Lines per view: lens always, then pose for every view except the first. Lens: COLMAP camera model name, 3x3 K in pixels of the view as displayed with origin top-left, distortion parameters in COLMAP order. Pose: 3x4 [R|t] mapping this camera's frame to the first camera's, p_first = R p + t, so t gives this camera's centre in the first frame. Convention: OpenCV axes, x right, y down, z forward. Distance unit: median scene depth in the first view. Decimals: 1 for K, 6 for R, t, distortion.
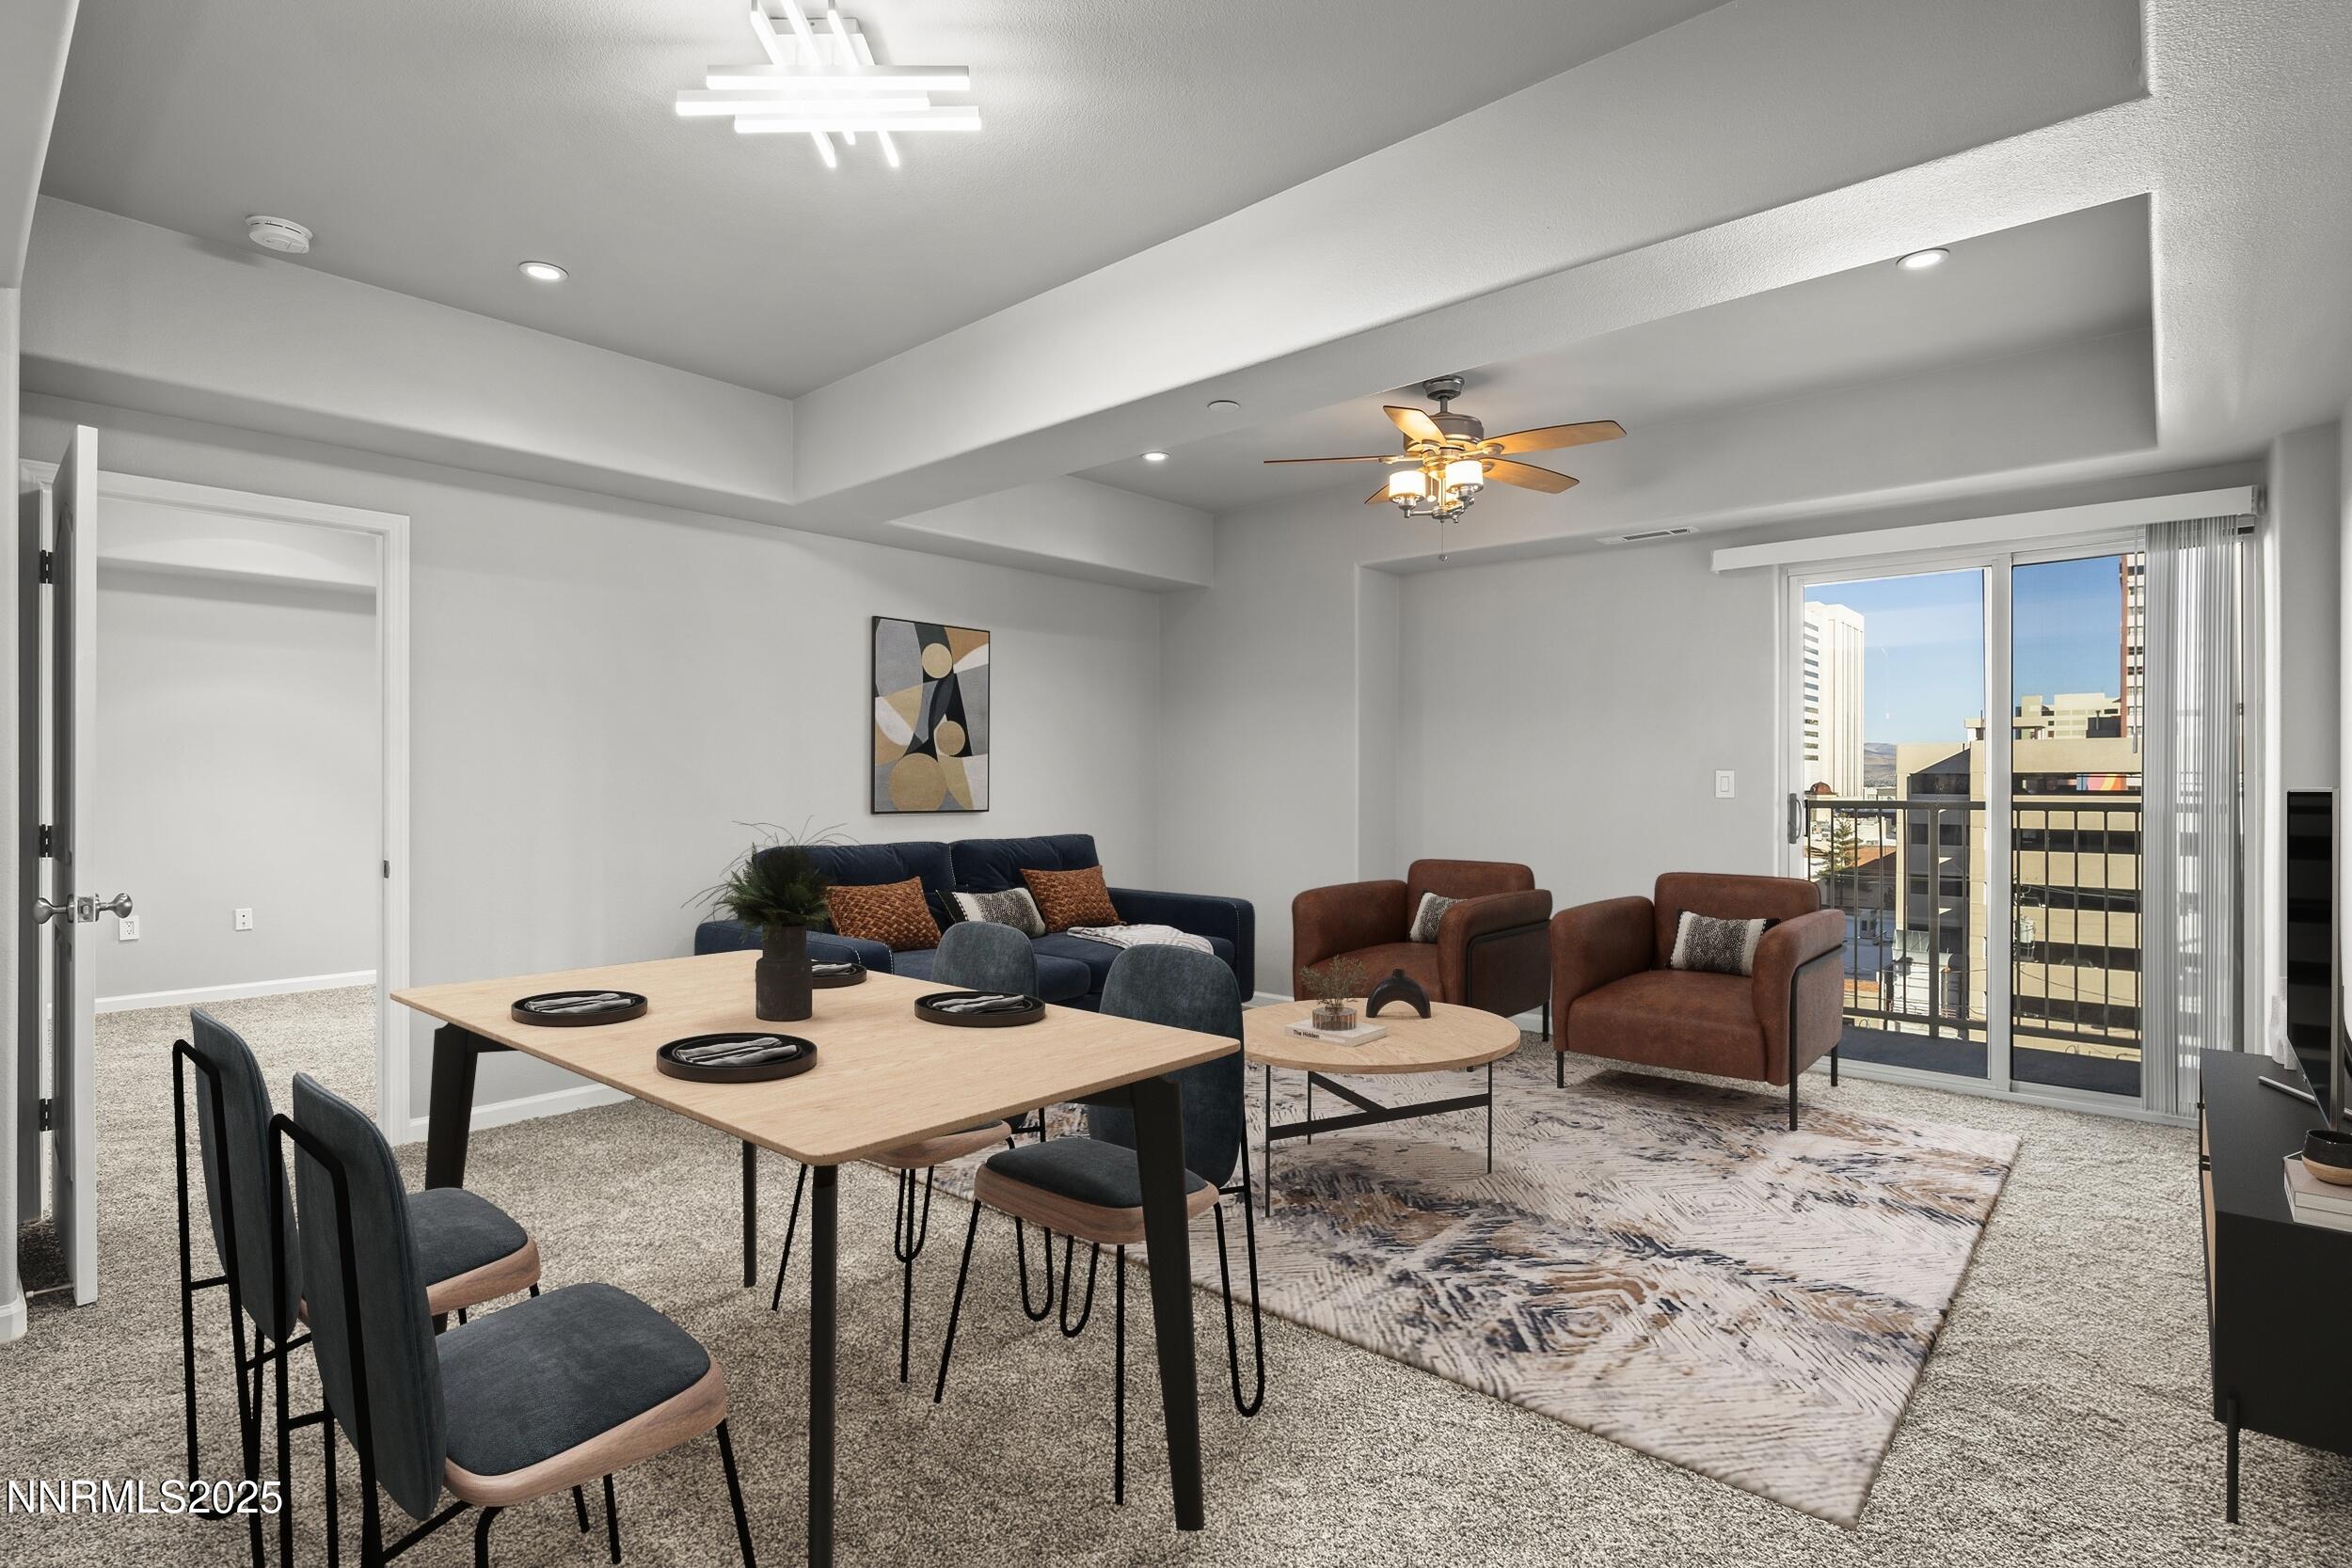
lens RADIAL K [[1119.9, 0, 1176.0], [0, 1119.9, 784.0], [0, 0, 1]] dist [-0.003308, 0.000547]
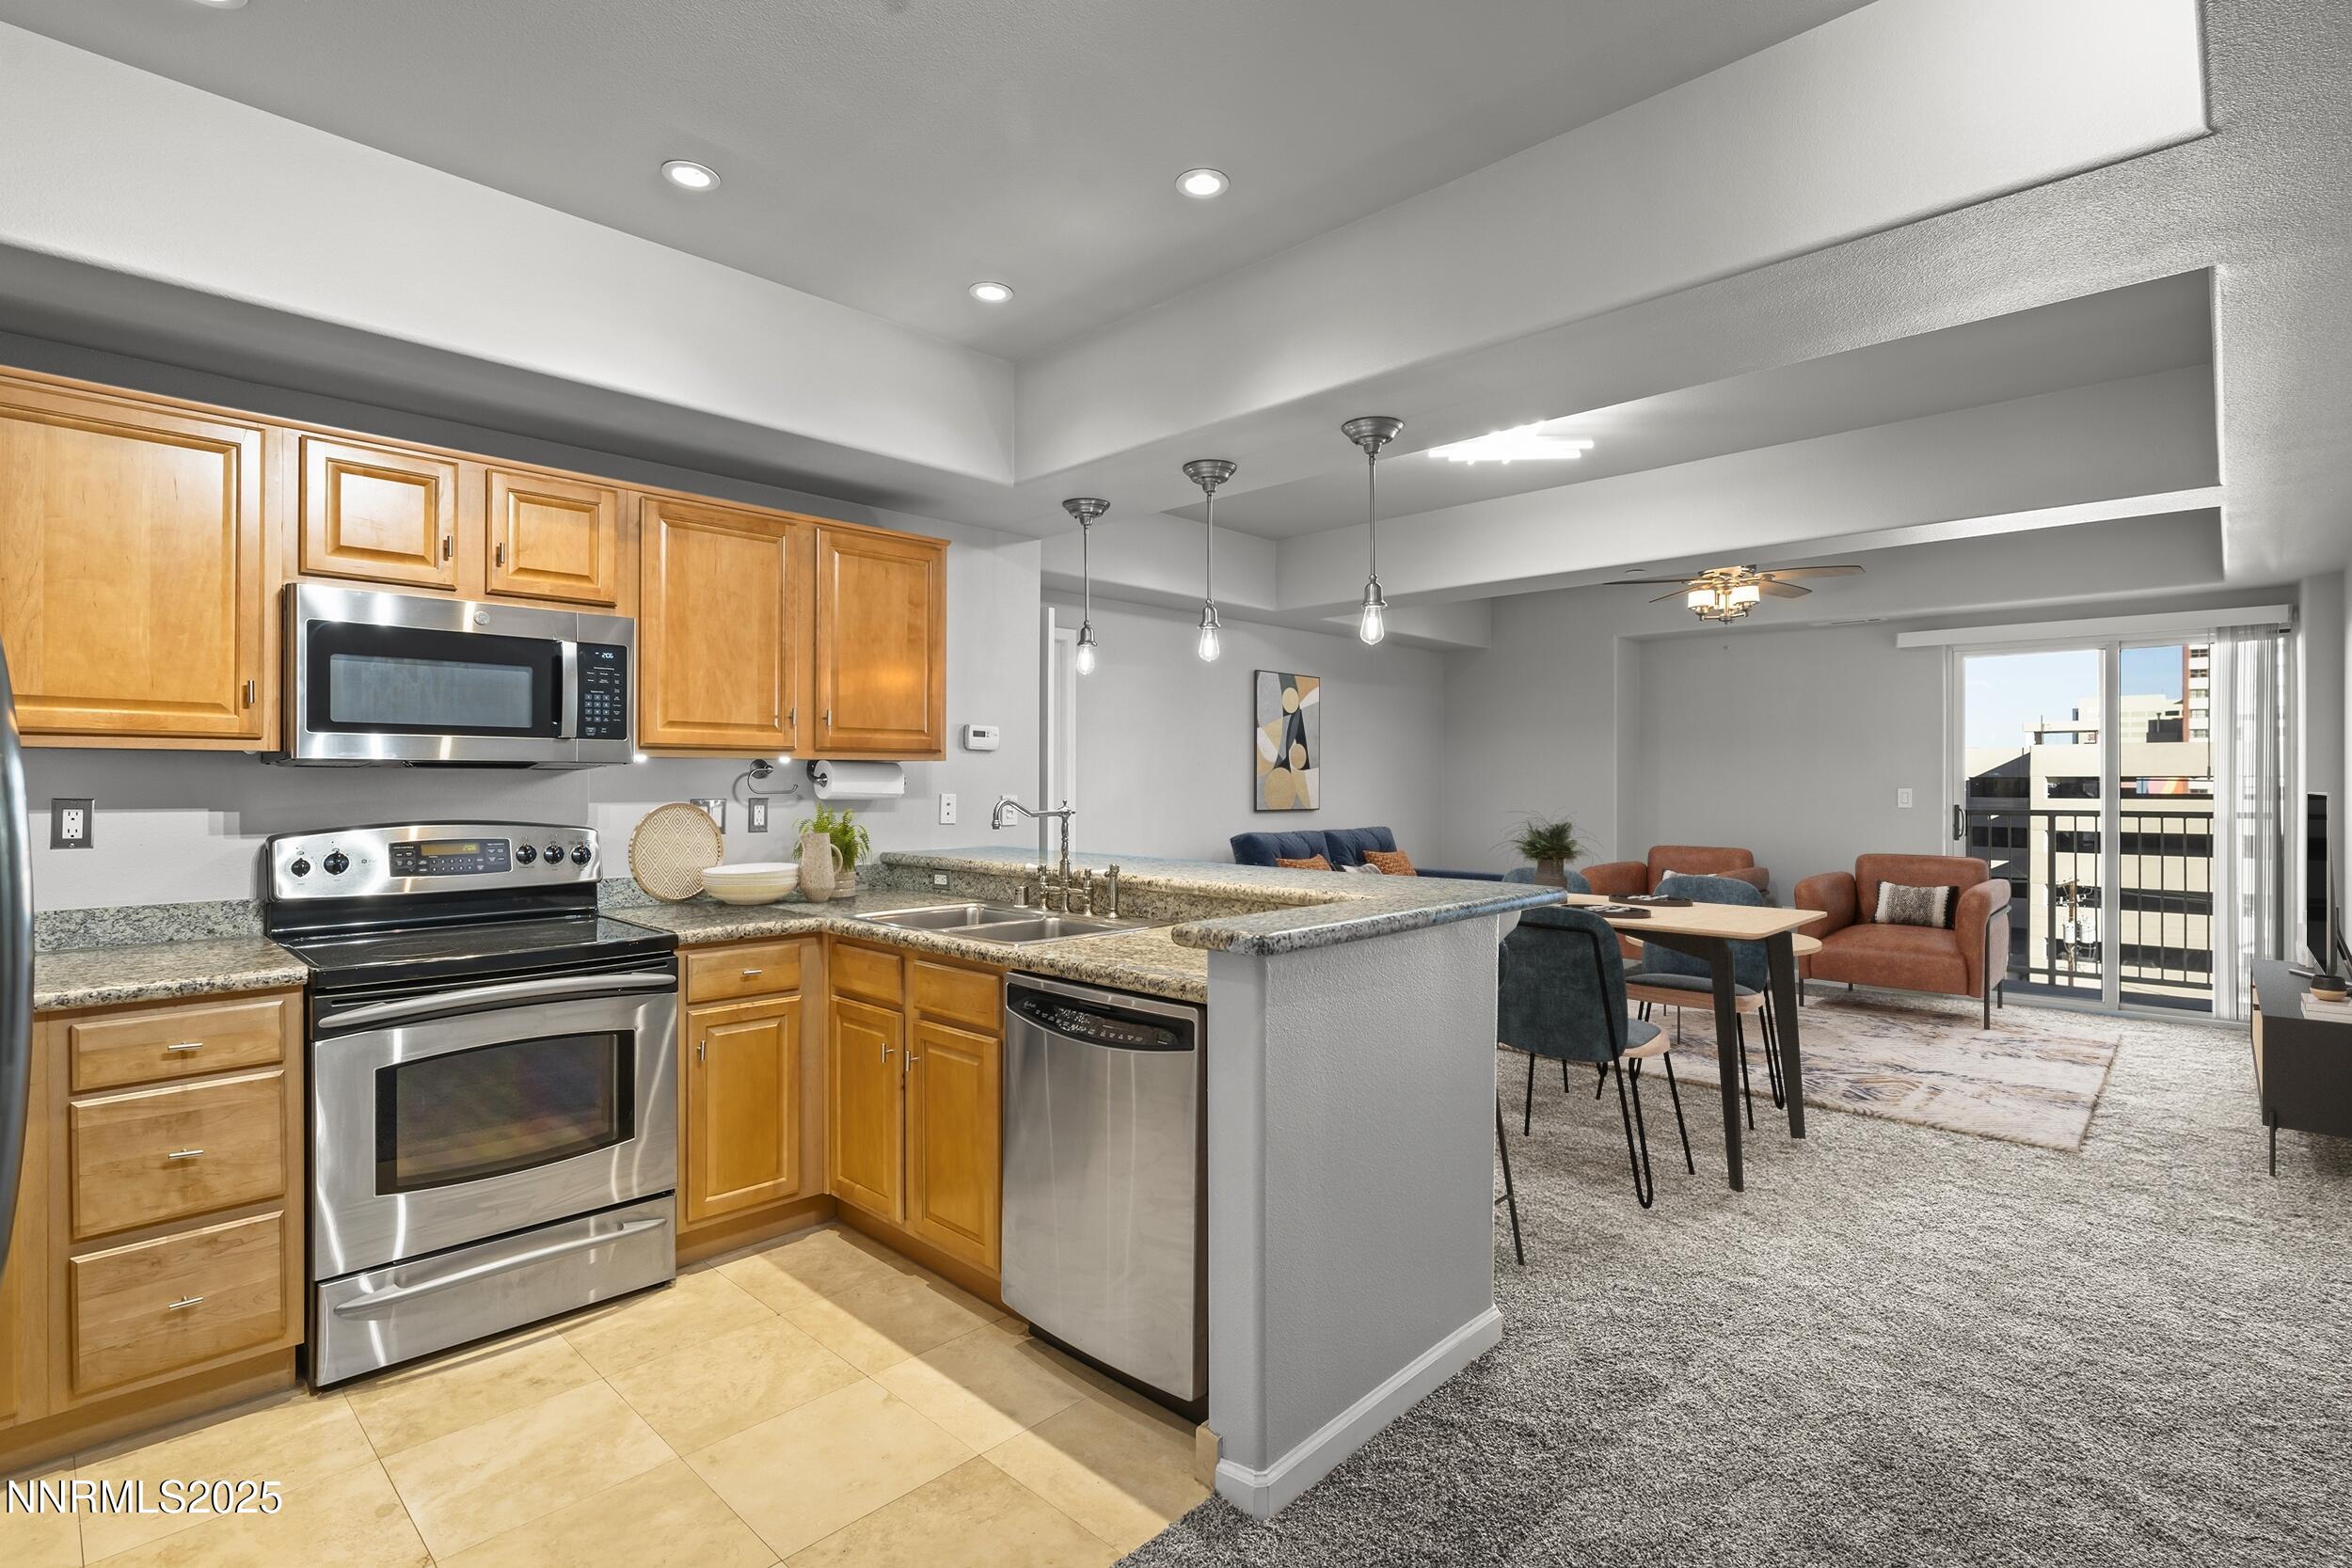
lens RADIAL K [[1111.3, 0, 1146.3], [0, 1111.3, 777.3], [0, 0, 1]] dist [0.020744, -0.010505]
pose [[0.999052, 0.006316, -0.043079, -0.332494], [-0.006412, 0.999977, -0.002080, -0.011484], [0.043065, 0.002354, 0.999069, -0.377358]]
